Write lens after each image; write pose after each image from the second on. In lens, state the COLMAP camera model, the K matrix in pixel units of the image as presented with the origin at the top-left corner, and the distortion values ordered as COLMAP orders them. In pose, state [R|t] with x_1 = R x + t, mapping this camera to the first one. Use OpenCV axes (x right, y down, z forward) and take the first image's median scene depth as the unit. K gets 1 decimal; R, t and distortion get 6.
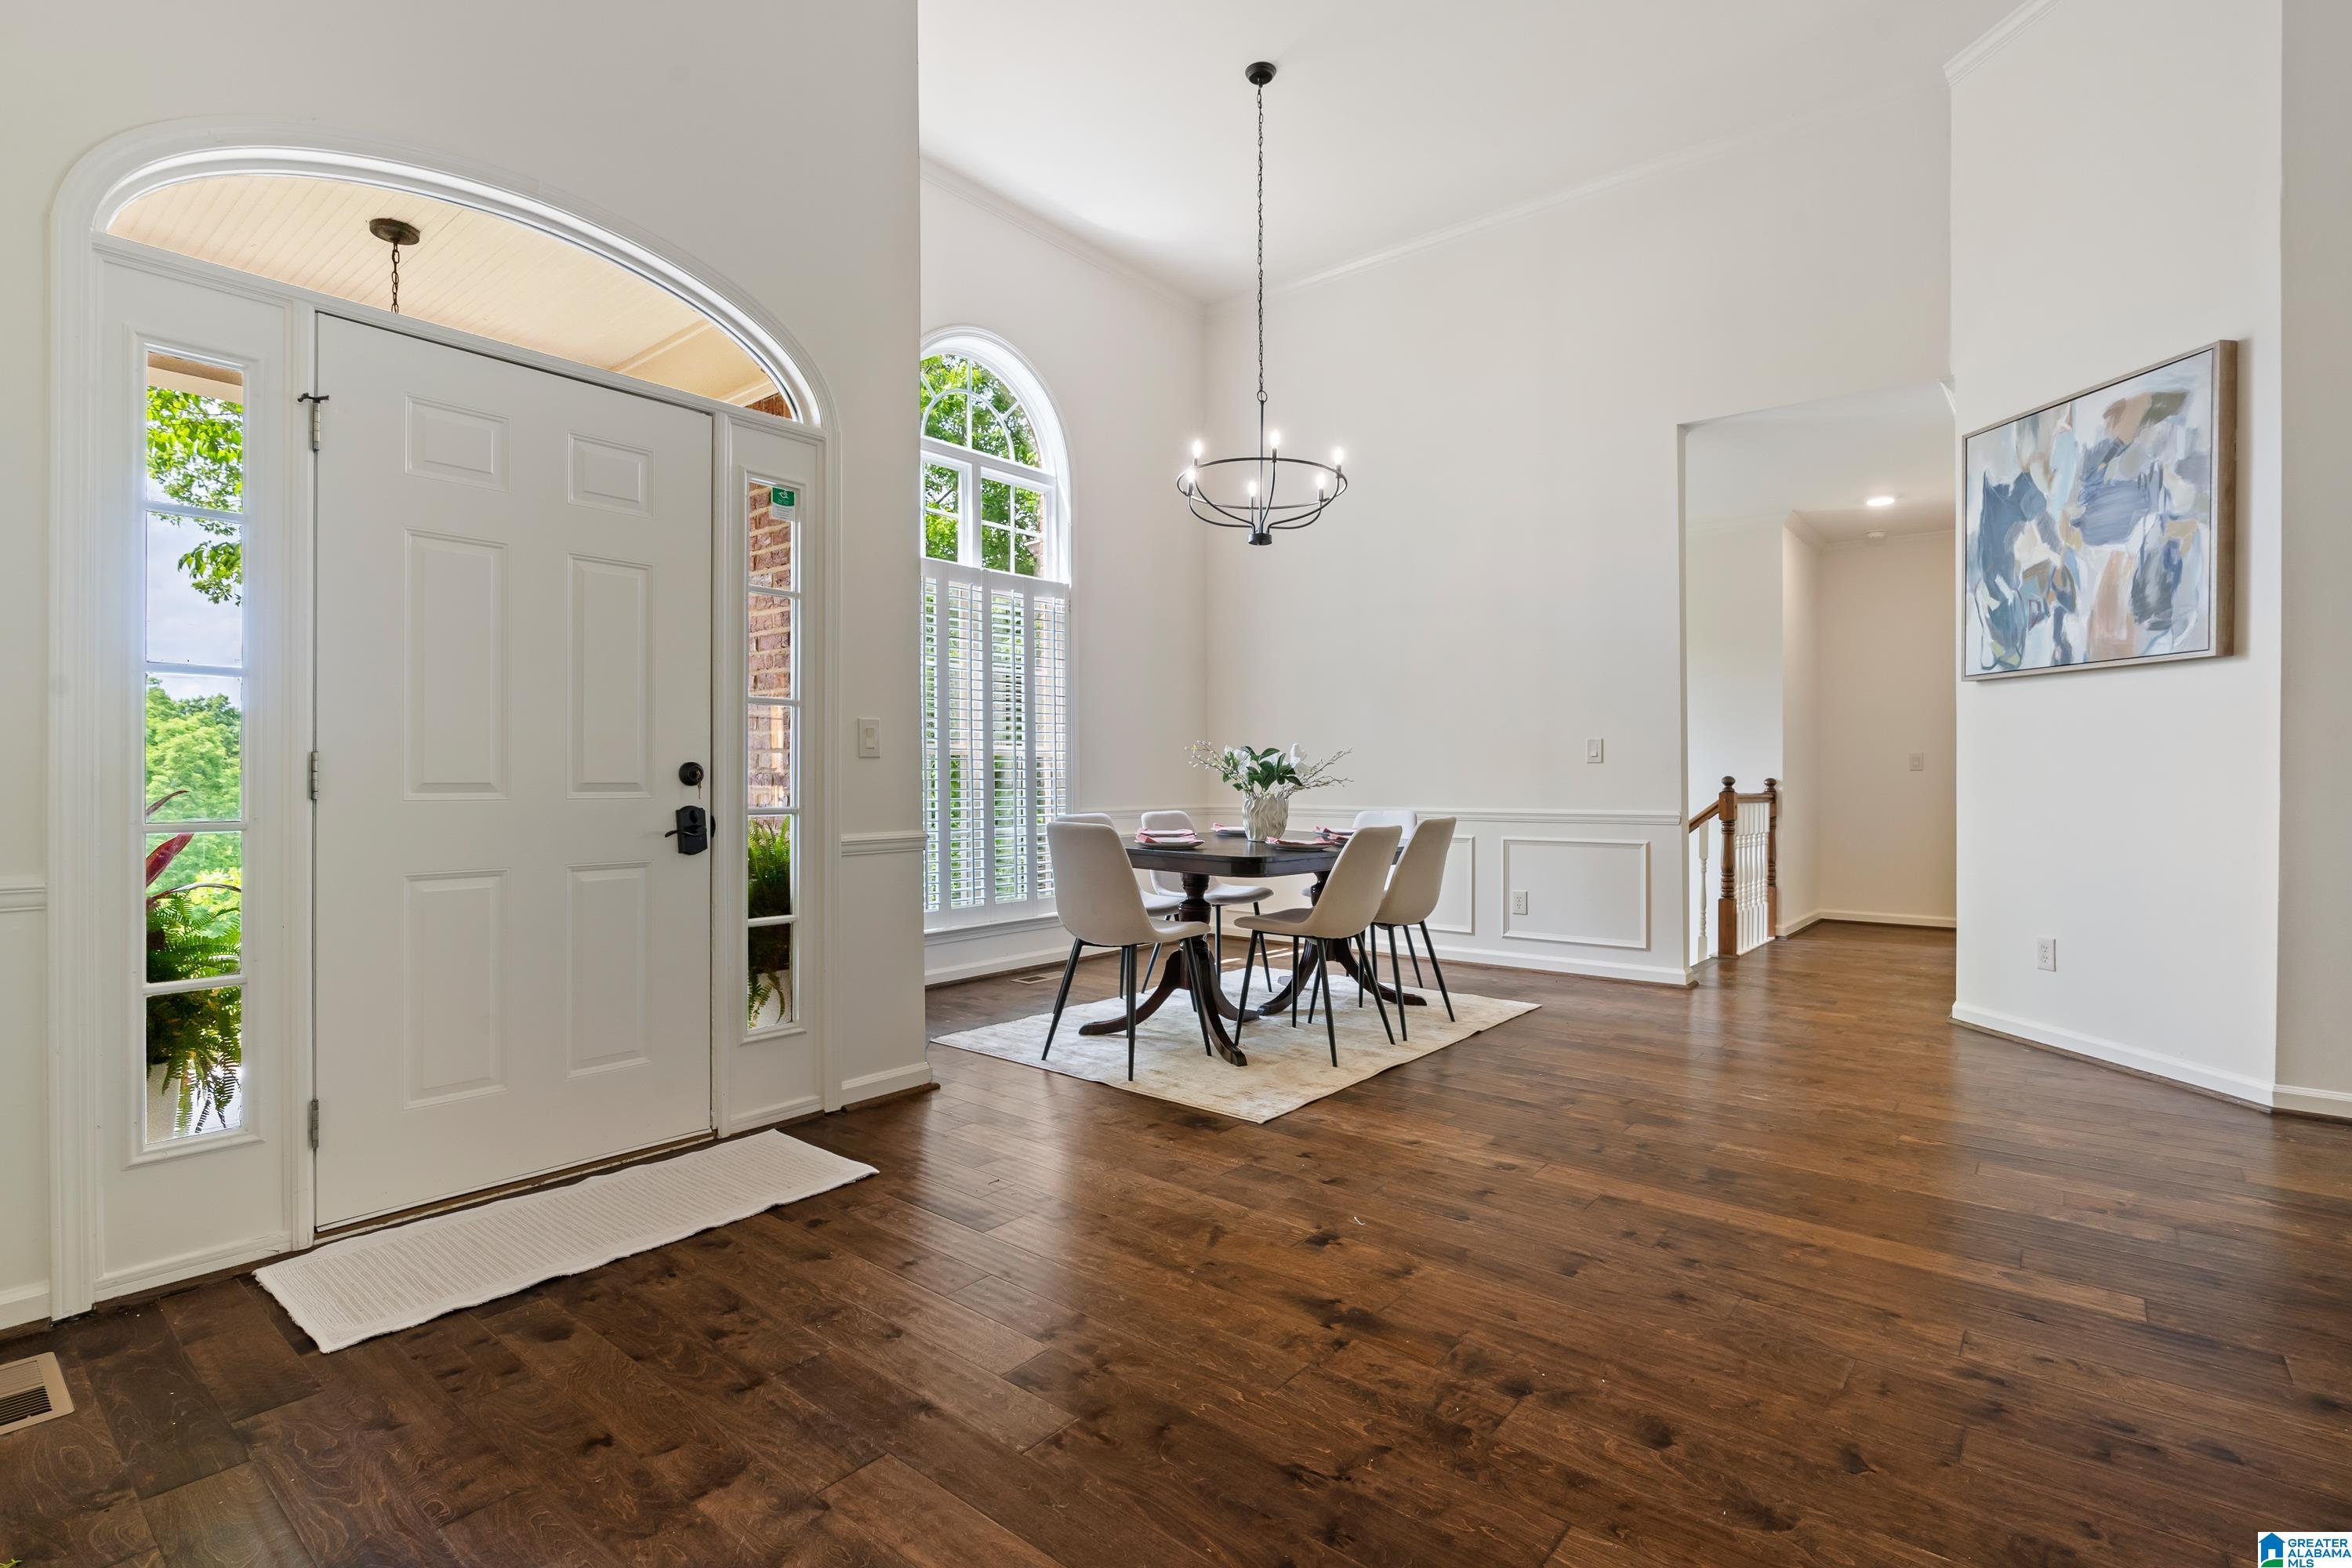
lens RADIAL K [[1123.1, 0, 1176.0], [0, 1123.1, 784.0], [0, 0, 1]] dist [-0.000996, -0.000195]
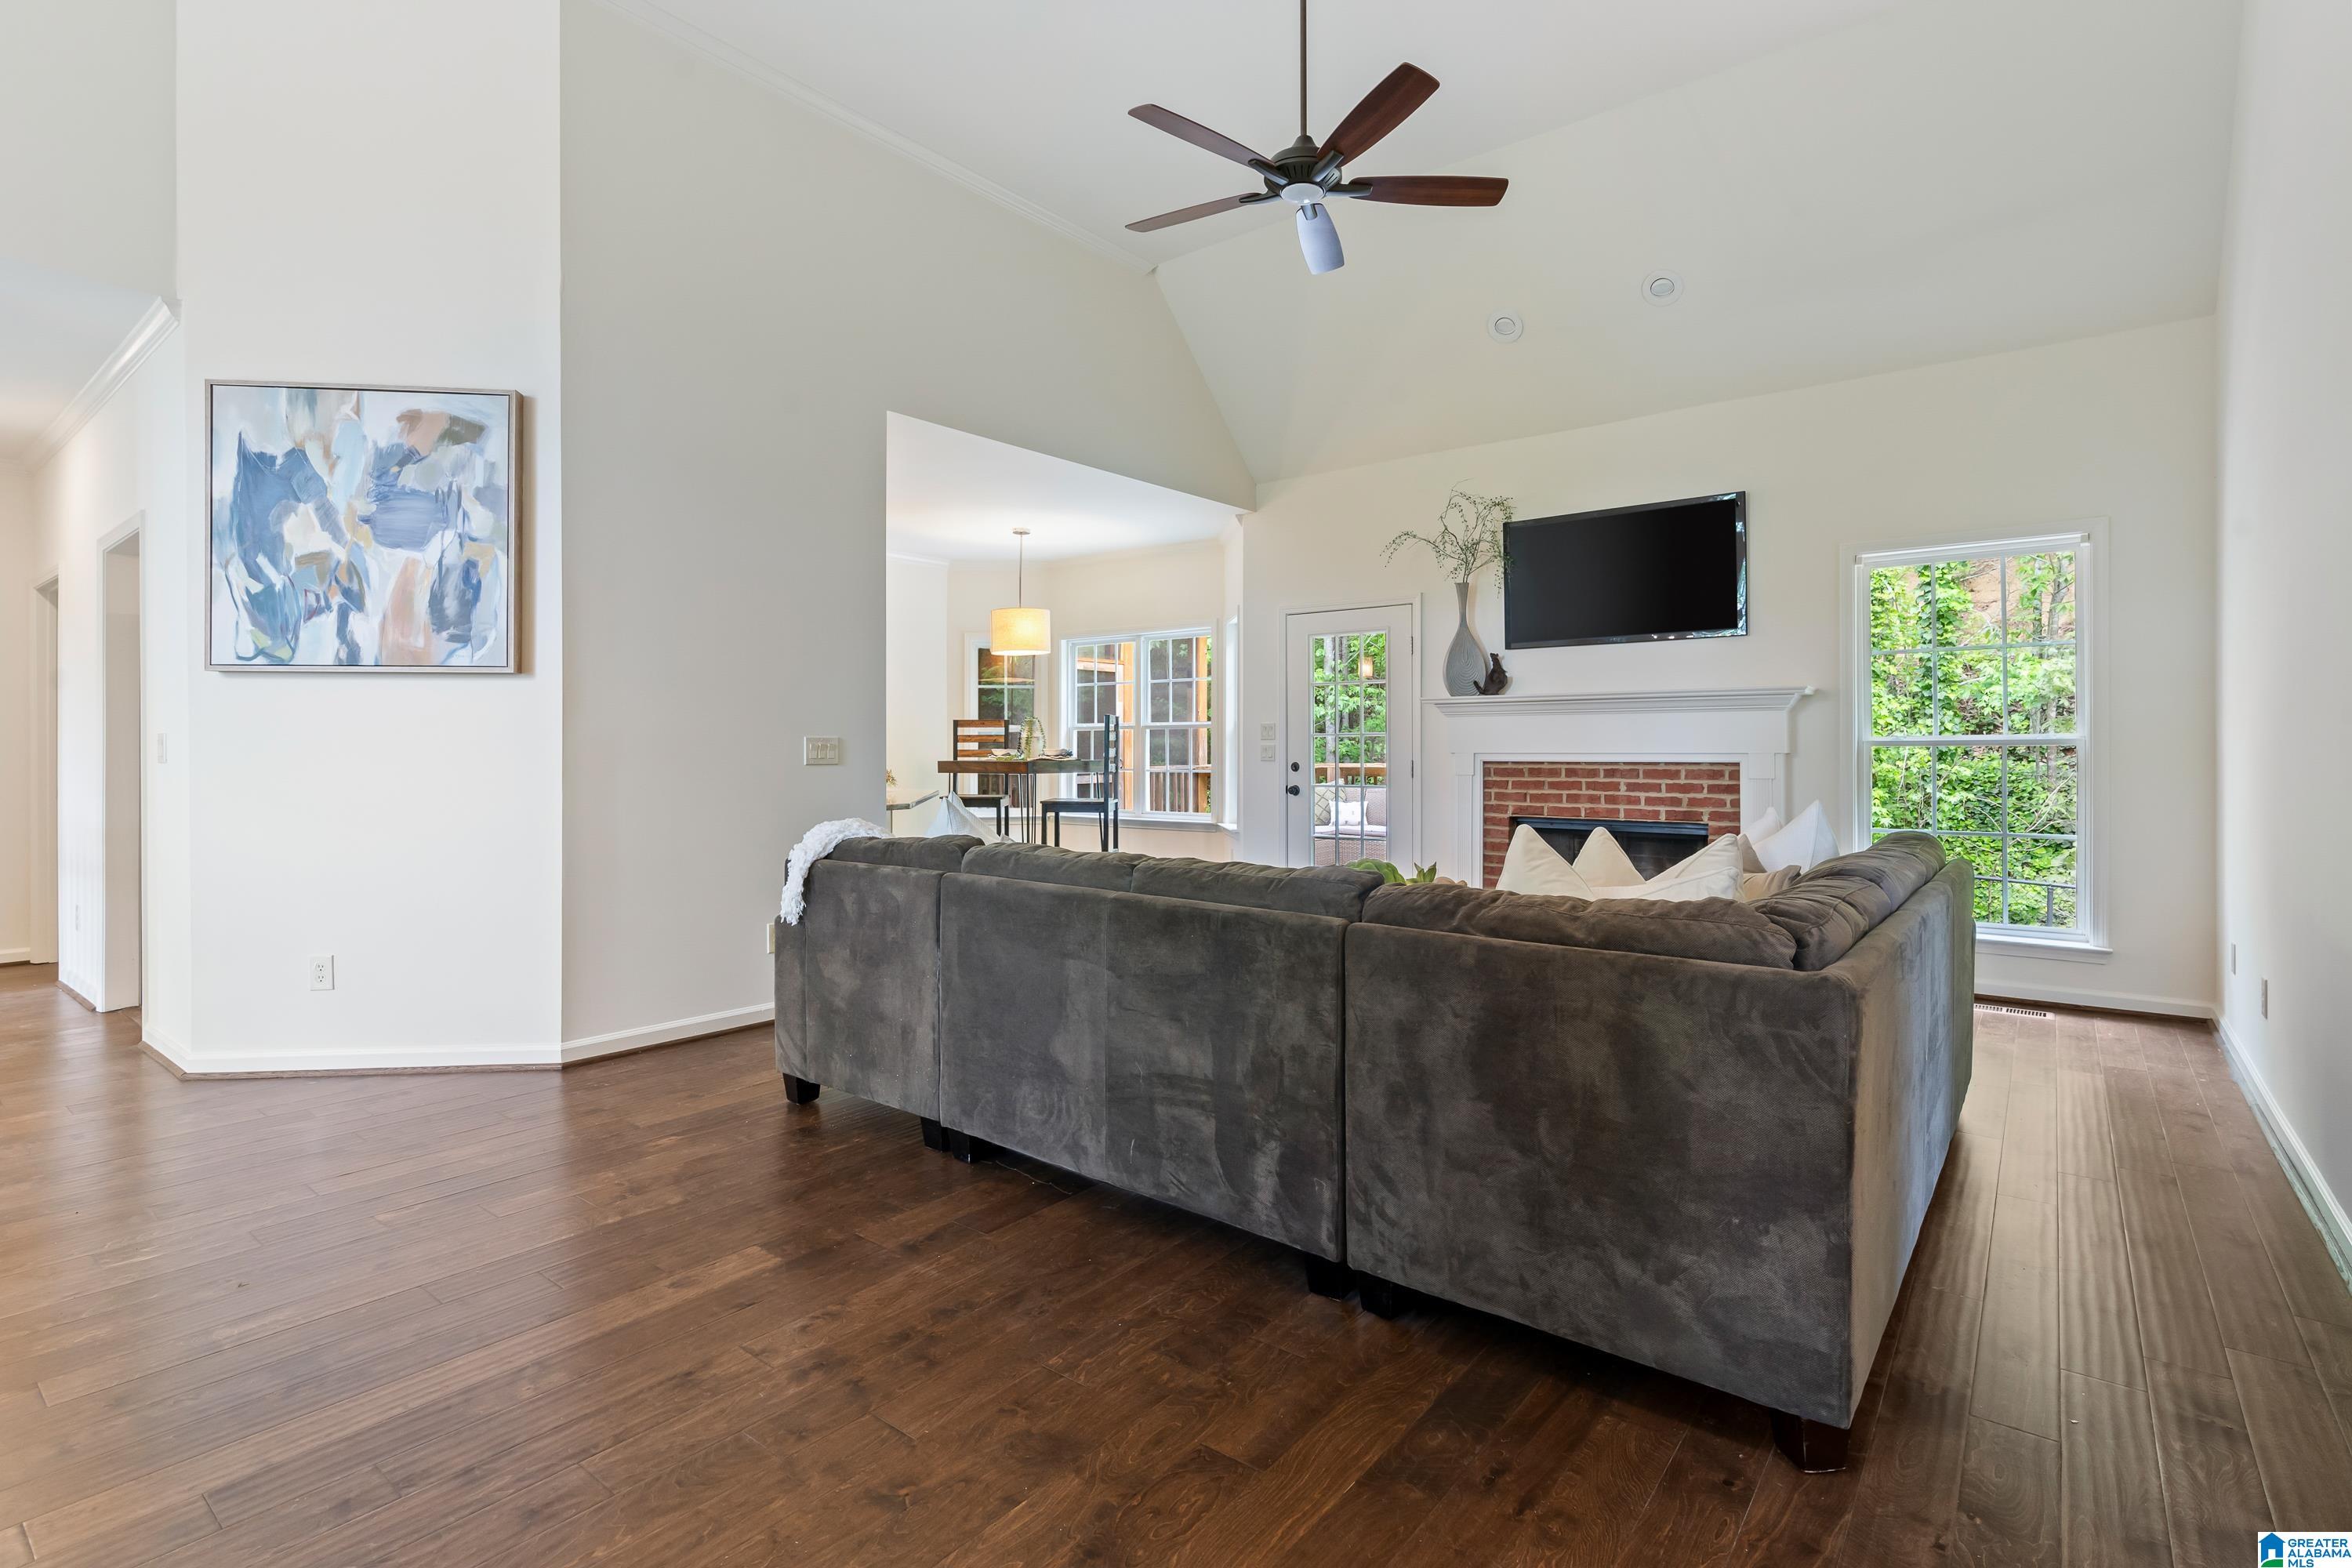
lens RADIAL K [[1124.9, 0, 1176.6], [0, 1124.9, 749.4], [0, 0, 1]] dist [-0.001517, -0.000153]
pose [[-0.019666, -0.003254, 0.999801, -0.185445], [0.008572, 0.999957, 0.003423, -0.034034], [-0.999770, 0.008638, -0.019637, 0.340224]]
